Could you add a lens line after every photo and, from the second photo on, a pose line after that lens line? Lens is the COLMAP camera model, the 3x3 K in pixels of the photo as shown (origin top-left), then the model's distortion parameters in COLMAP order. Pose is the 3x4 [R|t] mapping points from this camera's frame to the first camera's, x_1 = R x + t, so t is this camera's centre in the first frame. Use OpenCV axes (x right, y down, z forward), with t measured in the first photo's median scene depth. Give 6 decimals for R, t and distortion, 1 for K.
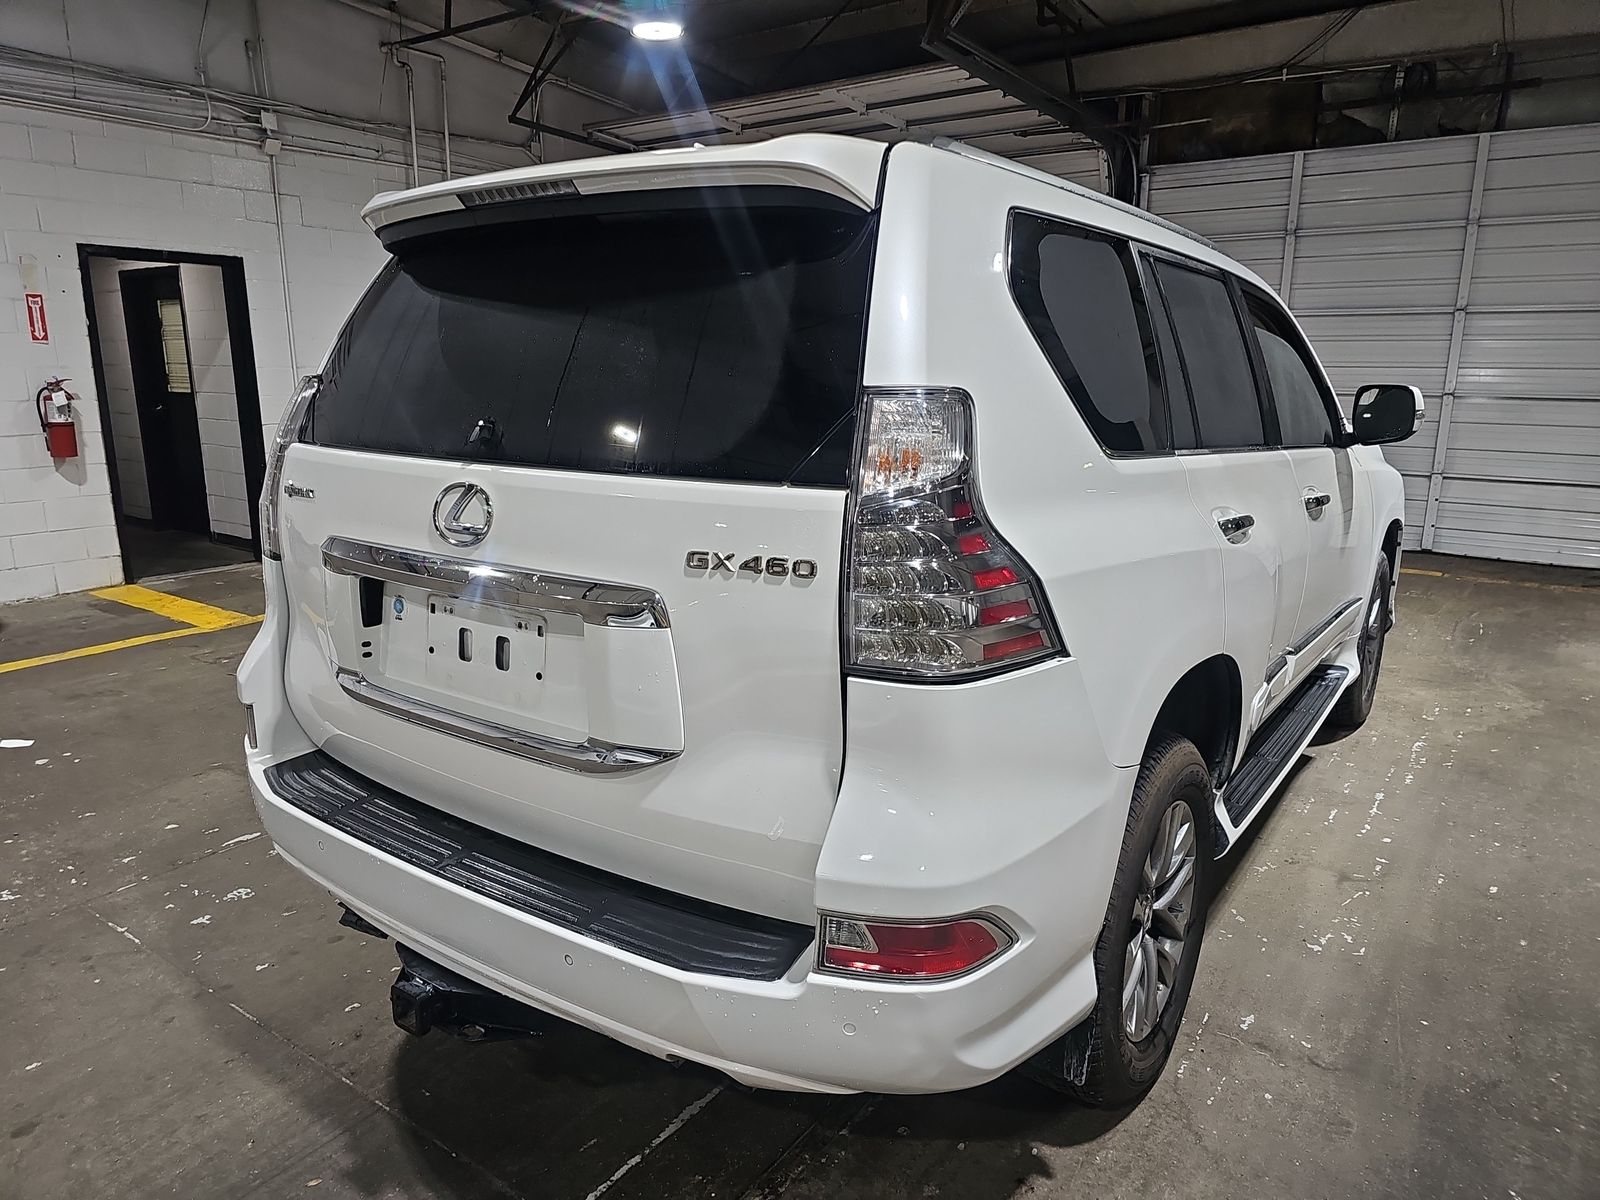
lens RADIAL K [[1065.4, 0, 803.5], [0, 1065.4, 592.1], [0, 0, 1]] dist [0.036151, -0.026515]
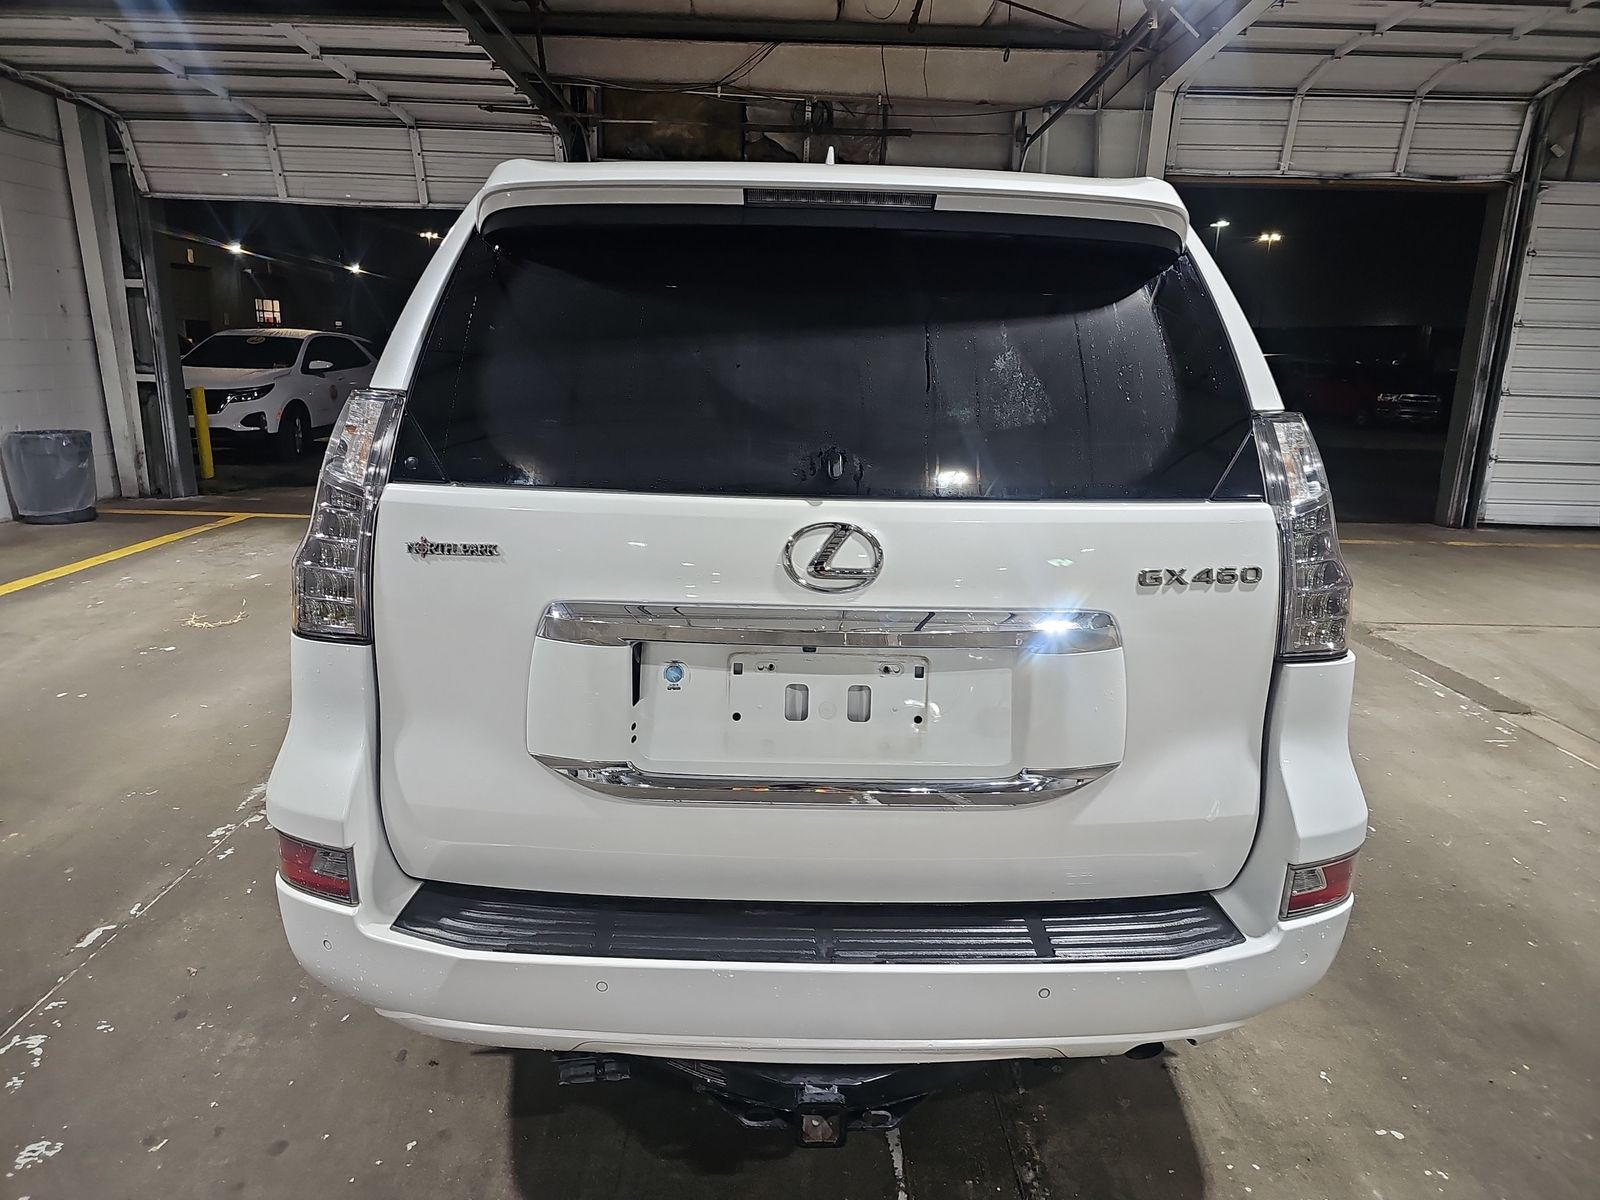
lens RADIAL K [[1058.2, 0, 805.8], [0, 1058.2, 593.4], [0, 0, 1]] dist [0.068074, -0.057144]
pose [[0.804020, -0.116849, 0.583008, -0.789393], [0.104043, 0.993021, 0.055541, -0.086783], [-0.585429, 0.016002, 0.810566, 0.270093]]
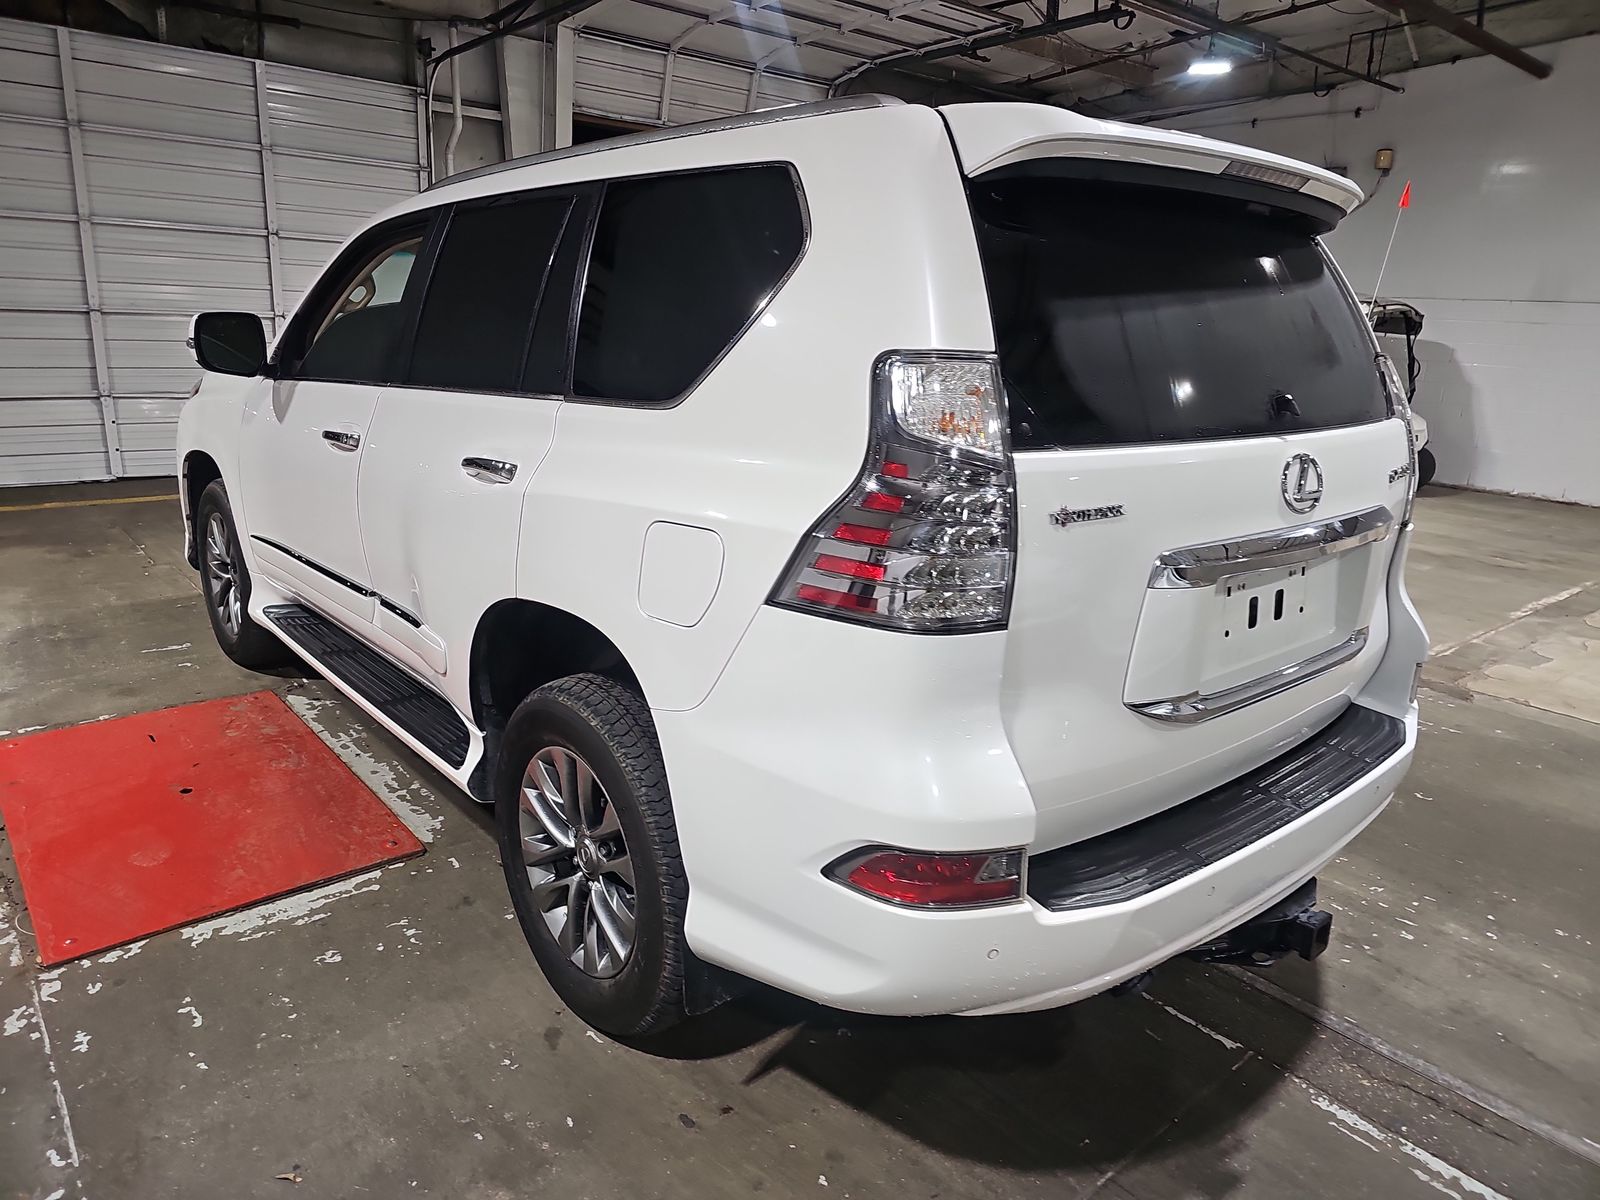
lens RADIAL K [[1065.4, 0, 803.5], [0, 1065.4, 592.1], [0, 0, 1]] dist [0.036151, -0.026515]
pose [[0.245483, -0.244916, 0.937952, -1.355054], [0.166508, 0.963832, 0.208094, -0.251992], [-0.954994, 0.105093, 0.277384, 1.092666]]
